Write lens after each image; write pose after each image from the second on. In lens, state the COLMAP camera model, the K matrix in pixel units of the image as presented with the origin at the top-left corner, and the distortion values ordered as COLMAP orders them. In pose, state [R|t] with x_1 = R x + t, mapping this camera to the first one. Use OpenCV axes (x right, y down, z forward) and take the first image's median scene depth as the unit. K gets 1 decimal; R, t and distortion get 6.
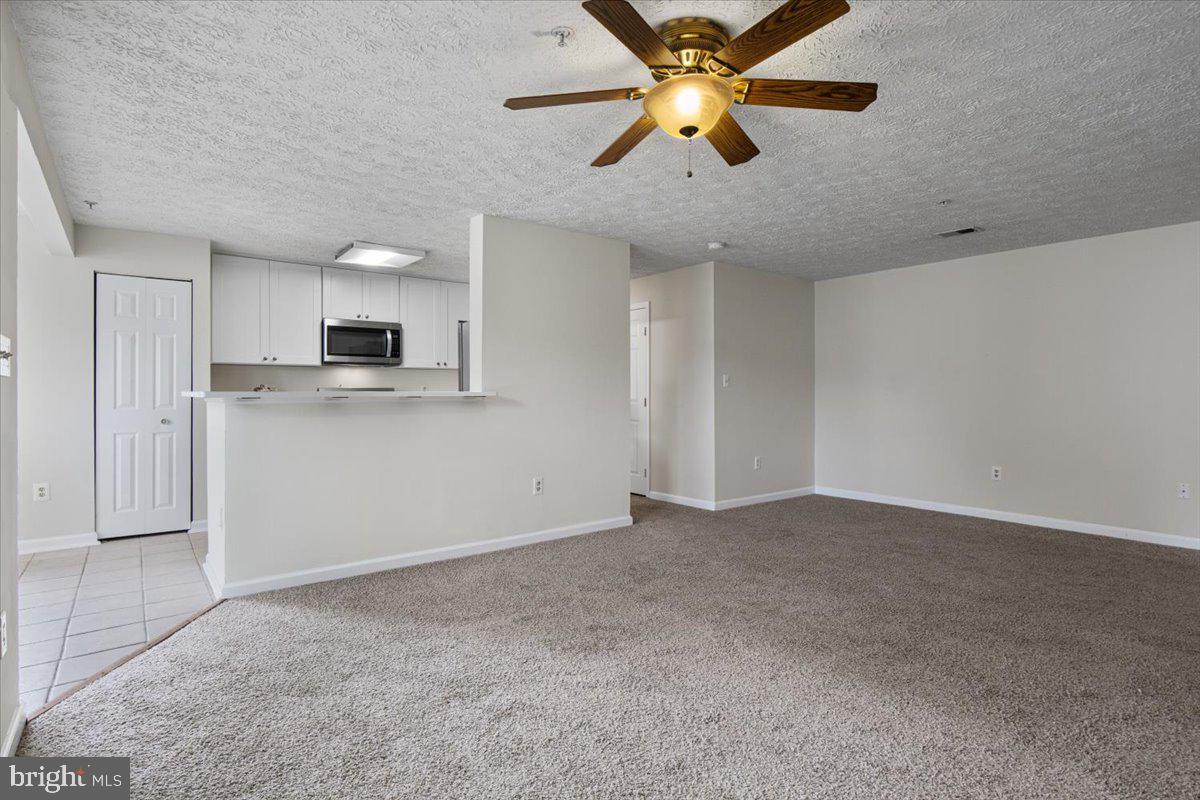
lens RADIAL K [[603.3, 0, 602.8], [0, 603.3, 400.0], [0, 0, 1]] dist [-0.000820, -0.002936]
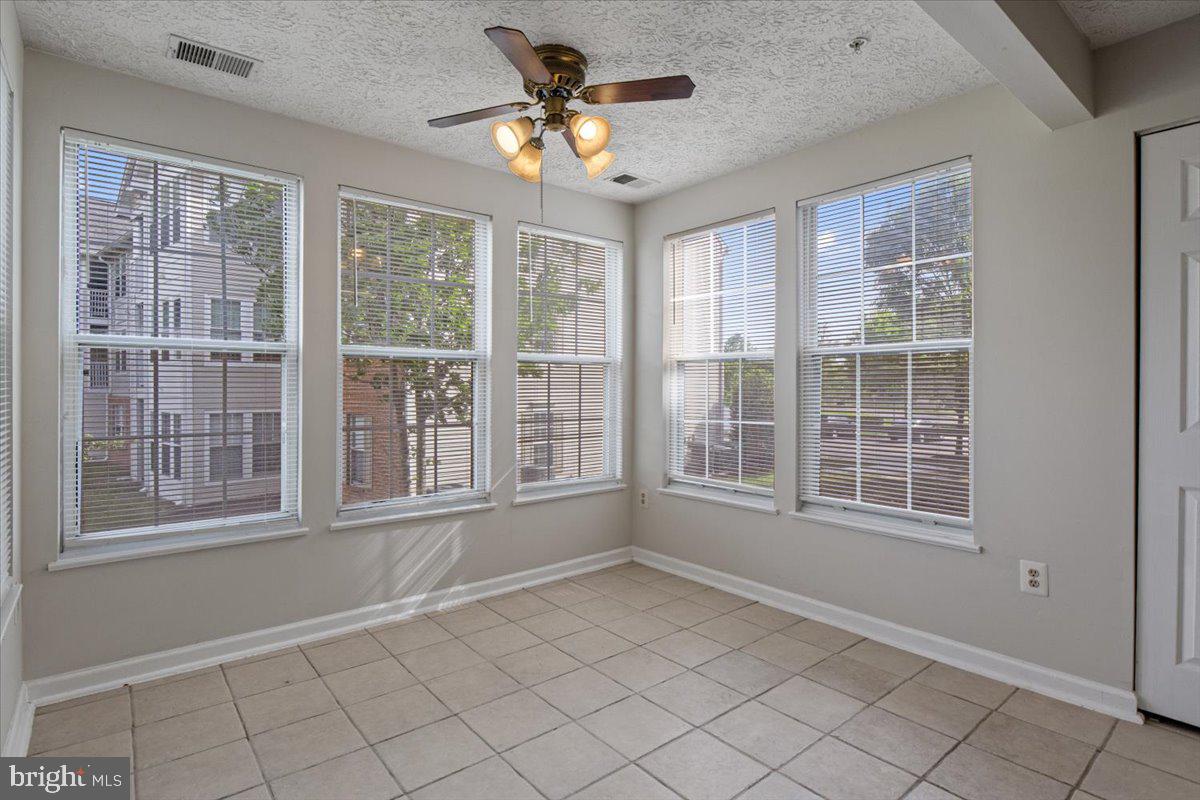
lens RADIAL K [[603.3, 0, 593.1], [0, 603.3, 391.7], [0, 0, 1]] dist [-0.000820, -0.002936]
pose [[0.027460, 0.002430, -0.999620, -0.377160], [-0.015293, 0.999881, 0.002011, -0.007455], [0.999506, 0.015232, 0.027494, 0.545871]]
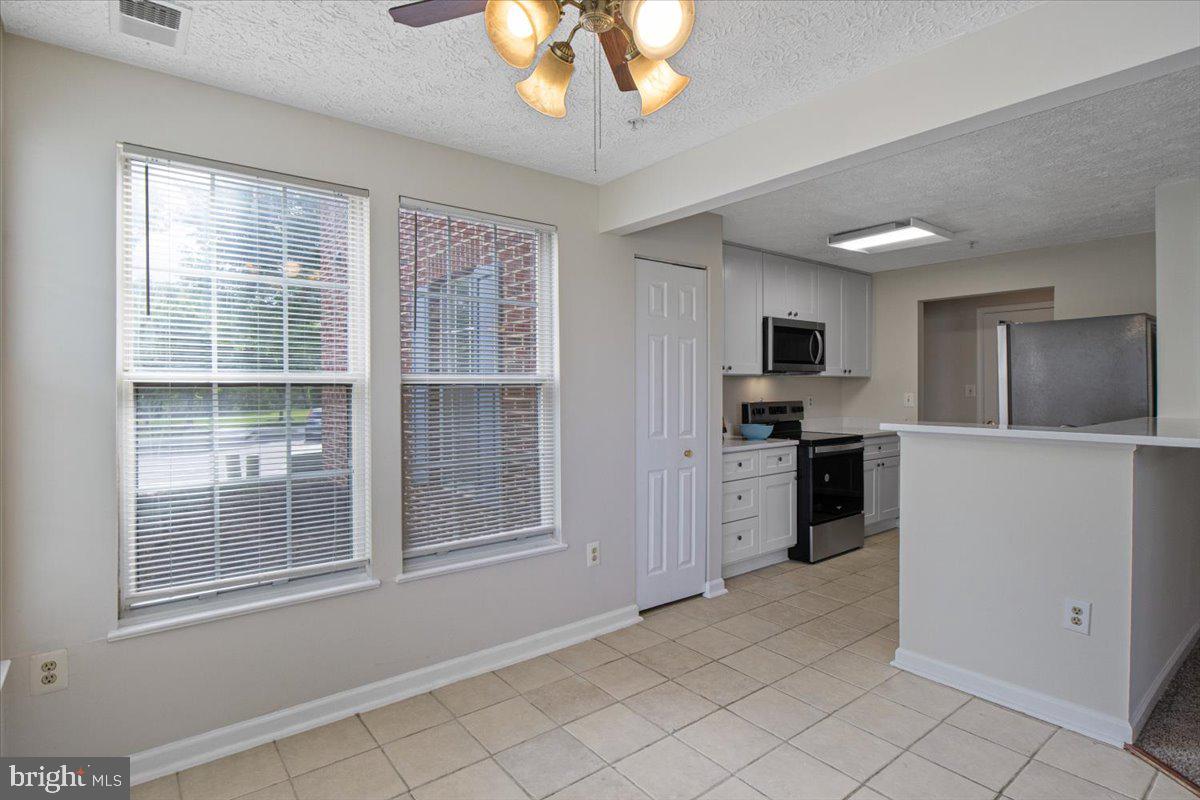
lens RADIAL K [[603.3, 0, 596.4], [0, 603.3, 390.2], [0, 0, 1]] dist [-0.000820, -0.002936]
pose [[0.999976, -0.002747, 0.006412, -0.863502], [0.002787, 0.999977, -0.006162, -0.040555], [-0.006395, 0.006180, 0.999960, 0.239143]]
